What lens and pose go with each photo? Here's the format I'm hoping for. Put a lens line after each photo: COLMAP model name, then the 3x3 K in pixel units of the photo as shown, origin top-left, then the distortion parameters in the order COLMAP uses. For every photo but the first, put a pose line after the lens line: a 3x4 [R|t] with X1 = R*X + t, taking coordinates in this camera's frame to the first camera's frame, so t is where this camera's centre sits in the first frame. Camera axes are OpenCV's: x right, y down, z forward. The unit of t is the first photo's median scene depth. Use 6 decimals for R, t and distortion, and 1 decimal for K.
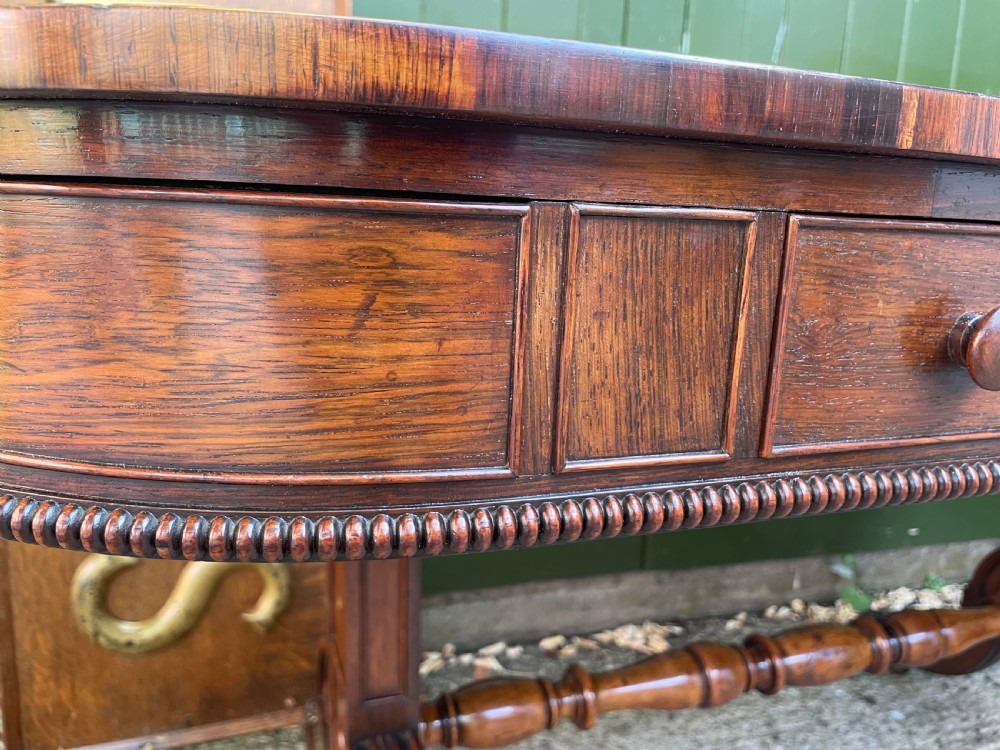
lens RADIAL K [[762.3, 0, 503.1], [0, 762.3, 352.2], [0, 0, 1]] dist [0.077640, -0.109950]
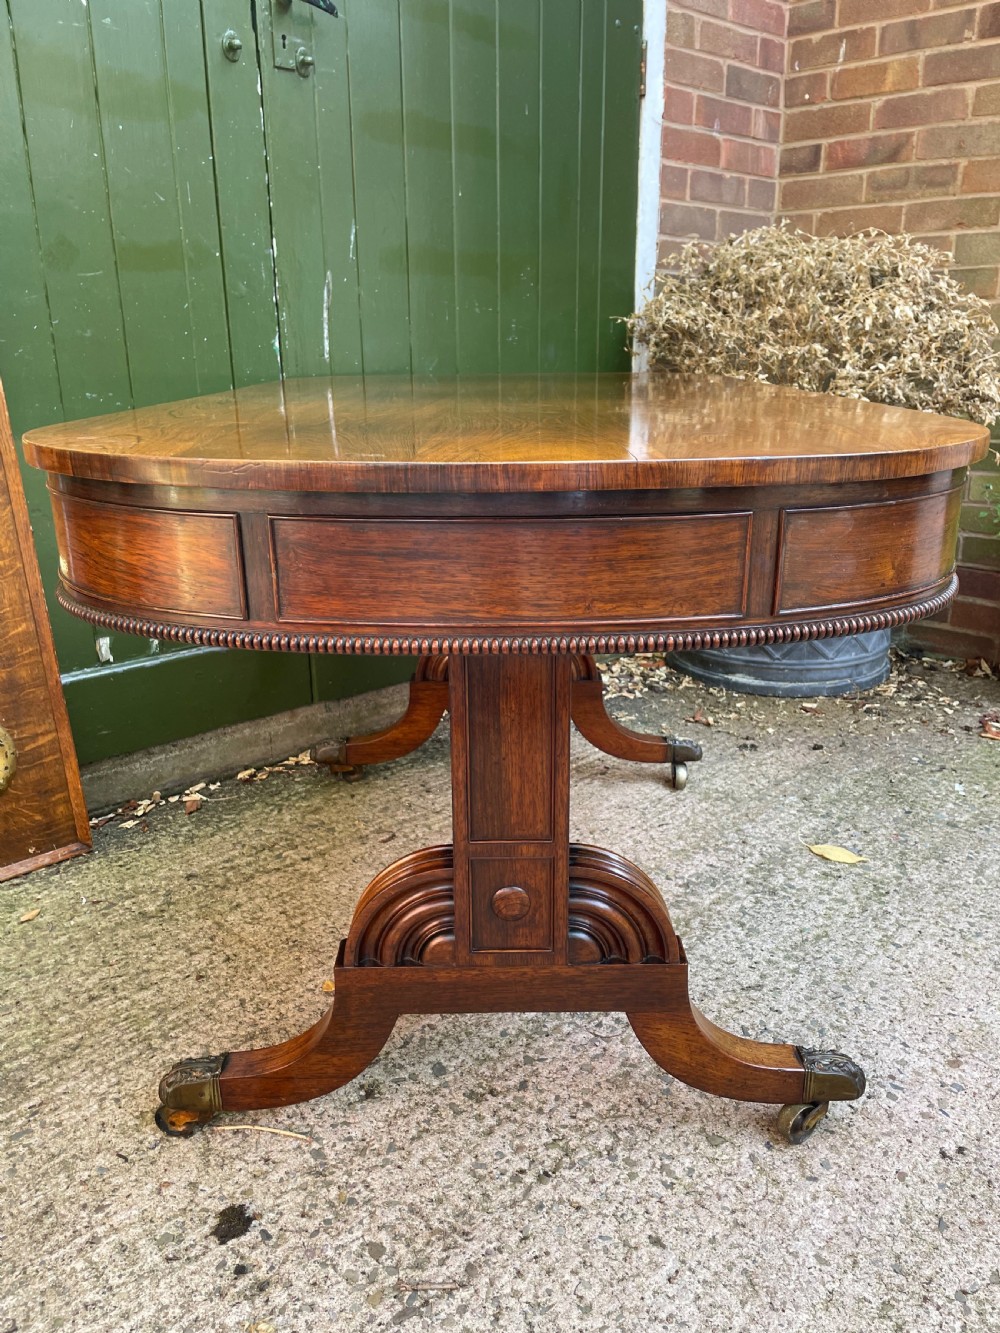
lens RADIAL K [[1016.1, 0, 511.2], [0, 1016.1, 676.6], [0, 0, 1]] dist [0.077640, -0.109950]
pose [[0.911049, -0.174651, 0.373479, -0.150844], [0.114329, 0.977340, 0.178146, 0.000629], [-0.396129, -0.119600, 0.910372, -0.686552]]
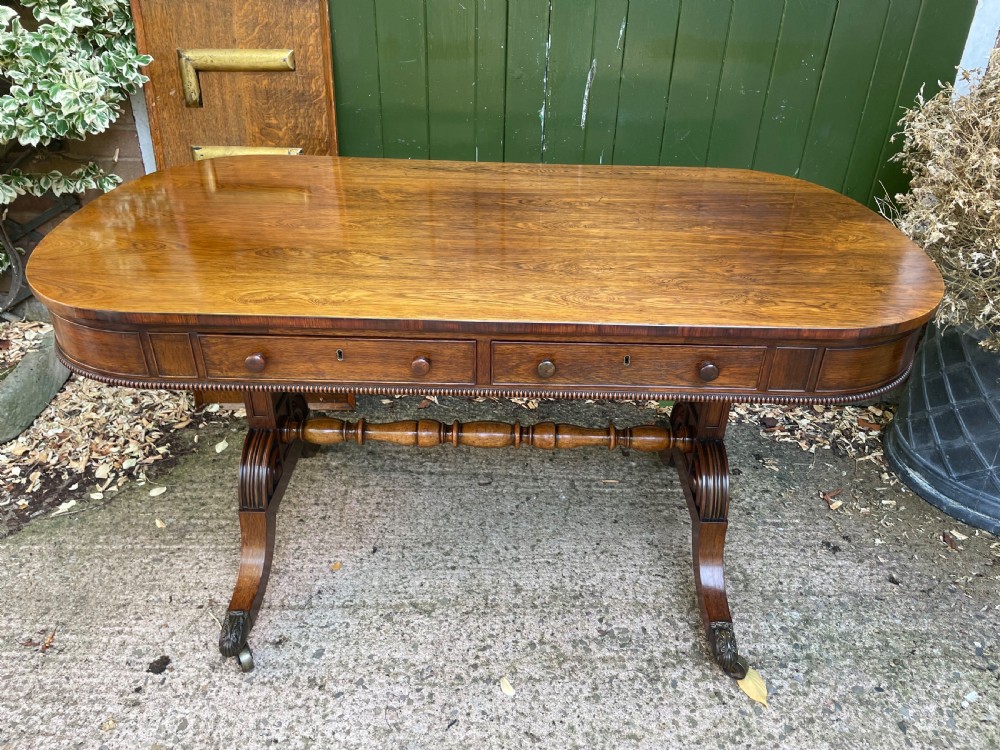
lens RADIAL K [[762.3, 0, 512.8], [0, 762.3, 362.8], [0, 0, 1]] dist [0.077640, -0.109950]
pose [[0.946091, 0.149499, -0.287336, 0.779354], [-0.045173, 0.939342, 0.339995, -0.351955], [0.320736, -0.308686, 0.895456, -0.628377]]
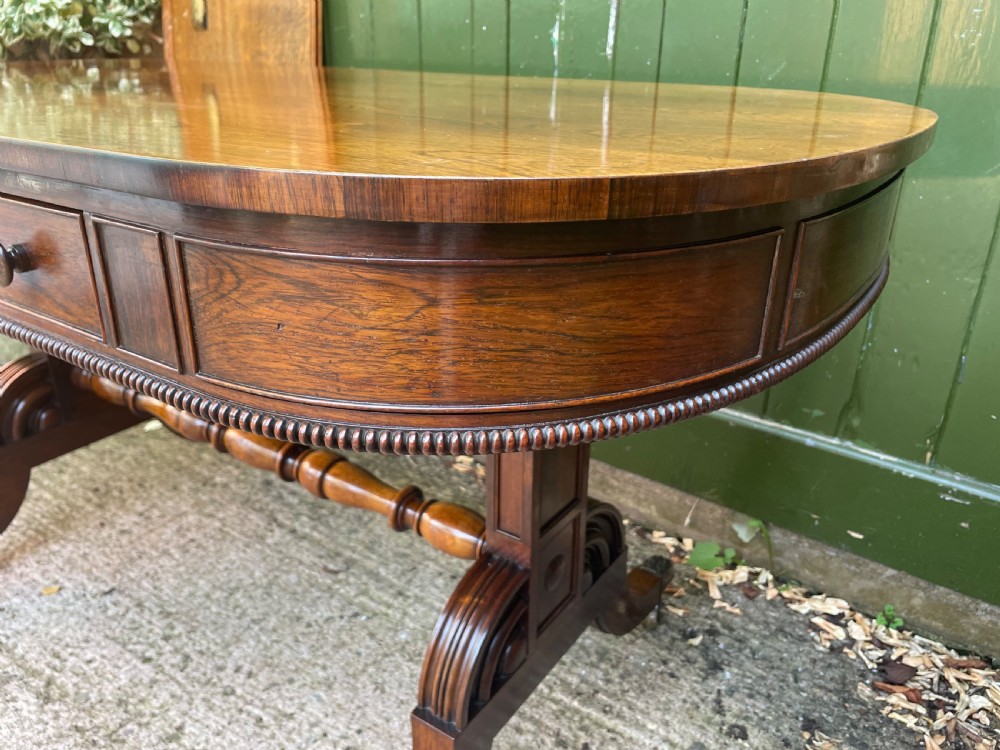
lens RADIAL K [[762.3, 0, 505.5], [0, 762.3, 376.8], [0, 0, 1]] dist [0.077640, -0.109950]
pose [[0.591007, 0.291810, -0.752036, 1.206212], [-0.131954, 0.954691, 0.266746, -0.105246], [0.795801, -0.058414, 0.602734, 0.393657]]
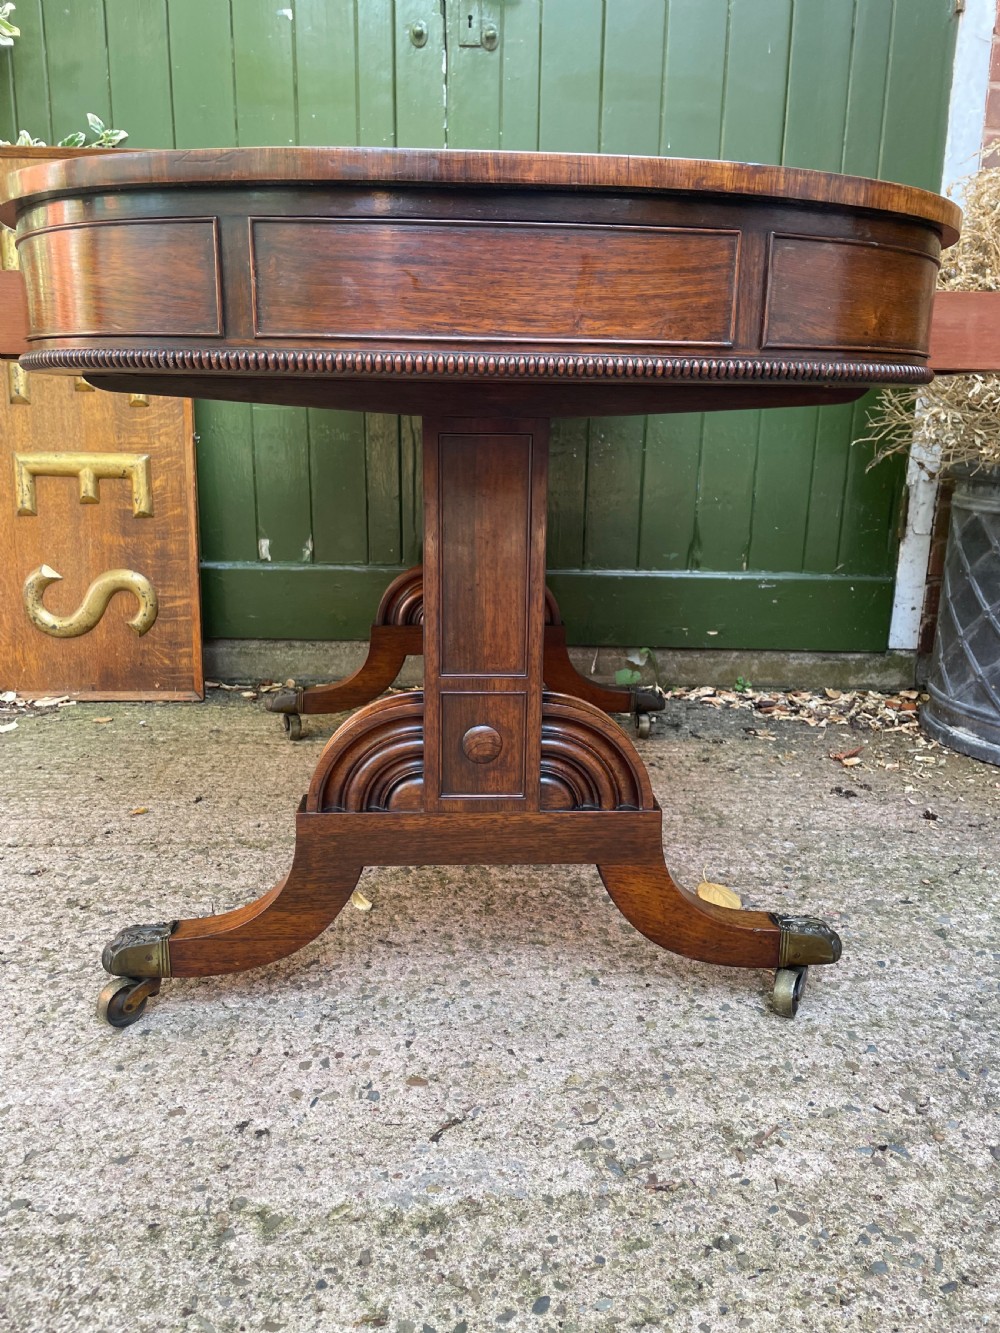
lens RADIAL K [[1016.1, 0, 511.6], [0, 1016.1, 671.9], [0, 0, 1]] dist [0.077640, -0.109950]
pose [[0.951273, 0.047733, -0.304632, 0.995591], [-0.026147, 0.996874, 0.074551, 0.263245], [0.307238, -0.062953, 0.949548, -0.686098]]
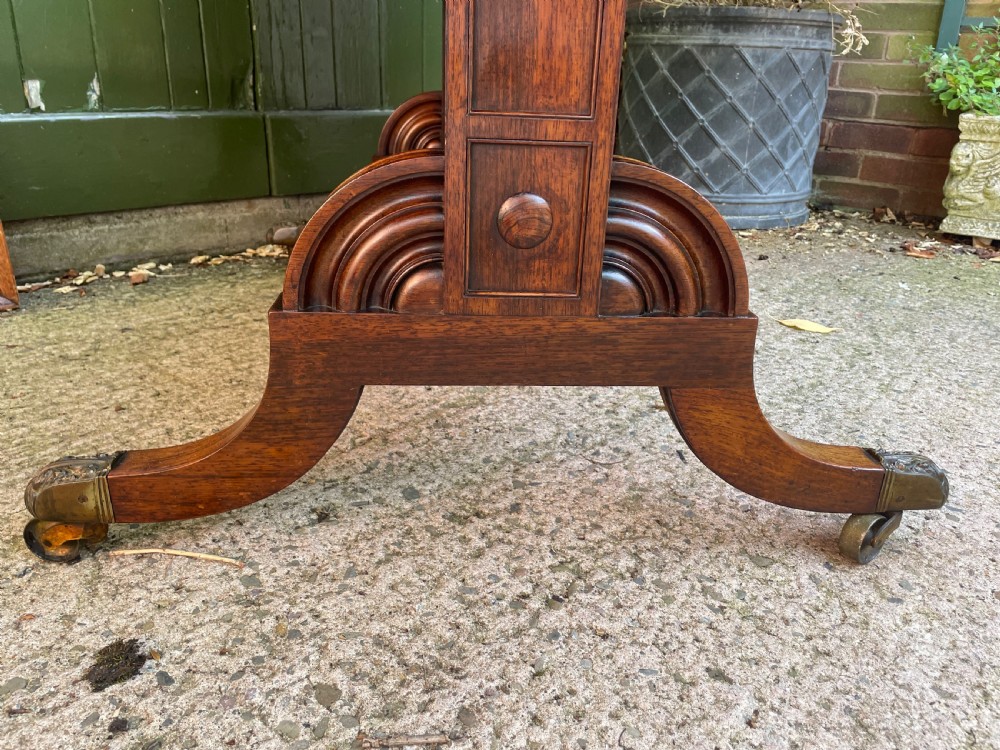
lens RADIAL K [[762.3, 0, 510.9], [0, 762.3, 378.2], [0, 0, 1]] dist [0.077640, -0.109950]
pose [[0.879352, -0.188954, 0.437078, -0.077576], [0.078765, 0.962972, 0.257838, 0.352484], [-0.469613, -0.192304, 0.861674, -0.285802]]
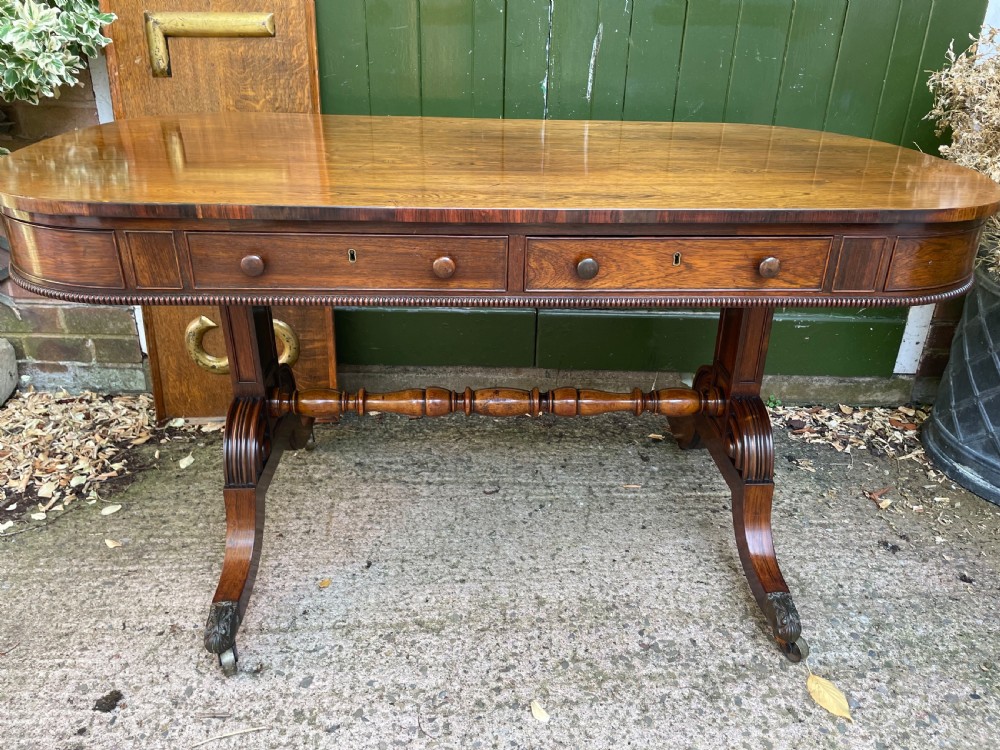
lens RADIAL K [[762.3, 0, 512.5], [0, 762.3, 365.6], [0, 0, 1]] dist [0.077640, -0.109950]
pose [[0.960440, 0.102311, -0.259011, 0.668078], [-0.035410, 0.967387, 0.250817, -0.121196], [0.276225, -0.231723, 0.932740, -0.529910]]
